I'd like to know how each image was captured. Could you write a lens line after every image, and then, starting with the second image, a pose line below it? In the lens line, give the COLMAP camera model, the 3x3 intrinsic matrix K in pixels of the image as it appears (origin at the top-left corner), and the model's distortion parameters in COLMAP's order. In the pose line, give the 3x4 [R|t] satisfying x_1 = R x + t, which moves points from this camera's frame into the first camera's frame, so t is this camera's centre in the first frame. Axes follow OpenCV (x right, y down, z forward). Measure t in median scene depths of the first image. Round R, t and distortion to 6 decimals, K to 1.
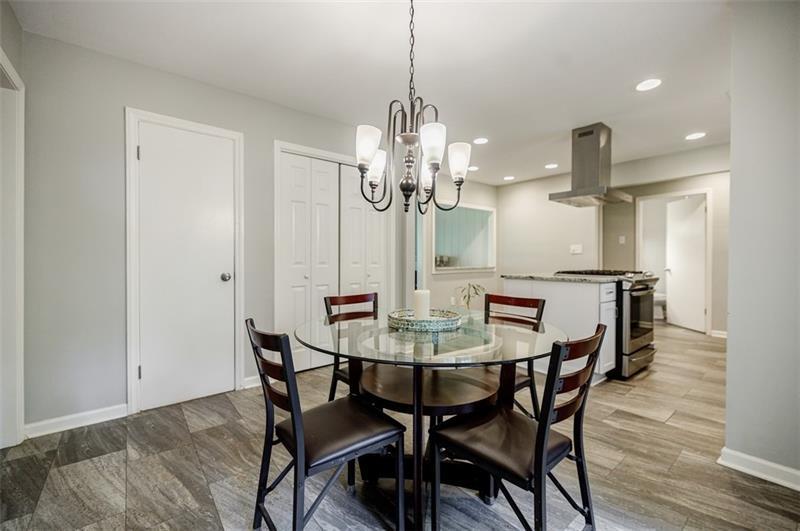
lens RADIAL K [[337.8, 0, 407.7], [0, 337.8, 260.3], [0, 0, 1]] dist [0.002158, -0.001031]
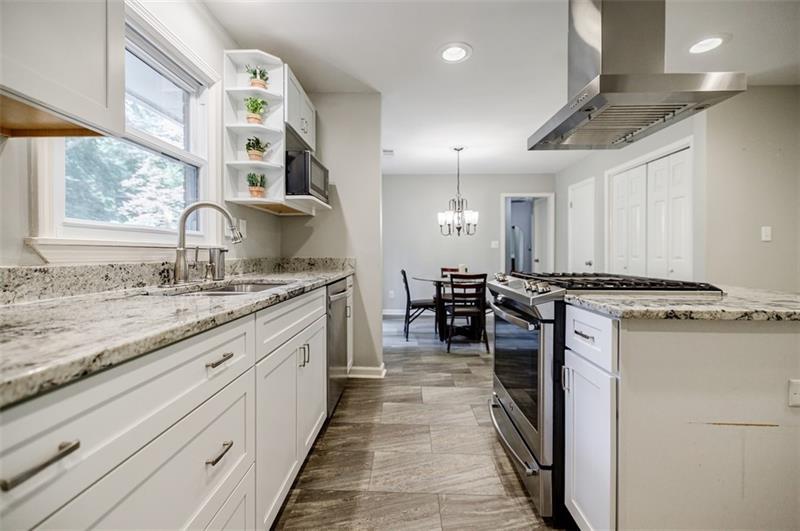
lens RADIAL K [[337.8, 0, 387.9], [0, 337.8, 258.3], [0, 0, 1]] dist [0.002158, -0.001031]
pose [[-0.681954, 0.008159, -0.731349, 1.687634], [-0.012193, 0.999672, 0.022522, -0.002277], [0.731293, 0.024276, -0.681631, 1.694111]]
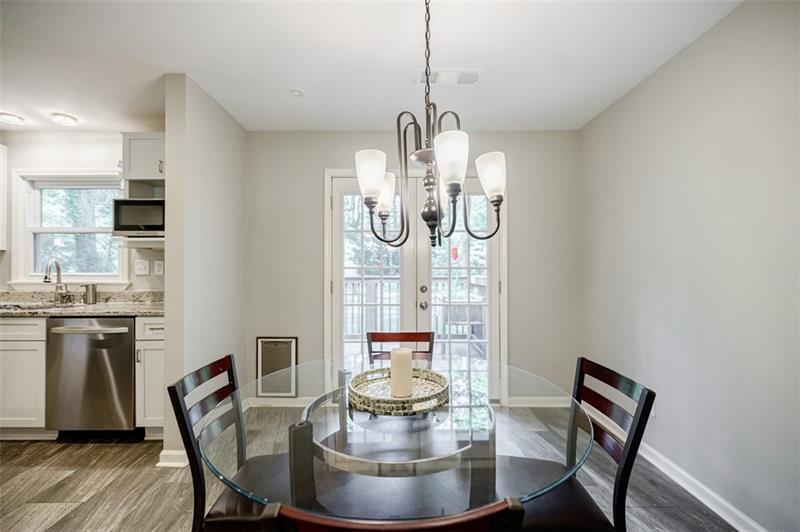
lens RADIAL K [[337.8, 0, 396.2], [0, 337.8, 268.0], [0, 0, 1]] dist [0.002158, -0.001031]
pose [[-0.771660, 0.005975, 0.636007, -0.299315], [0.008864, 0.999960, 0.001361, -0.055605], [-0.635973, 0.006688, -0.771682, 1.118810]]
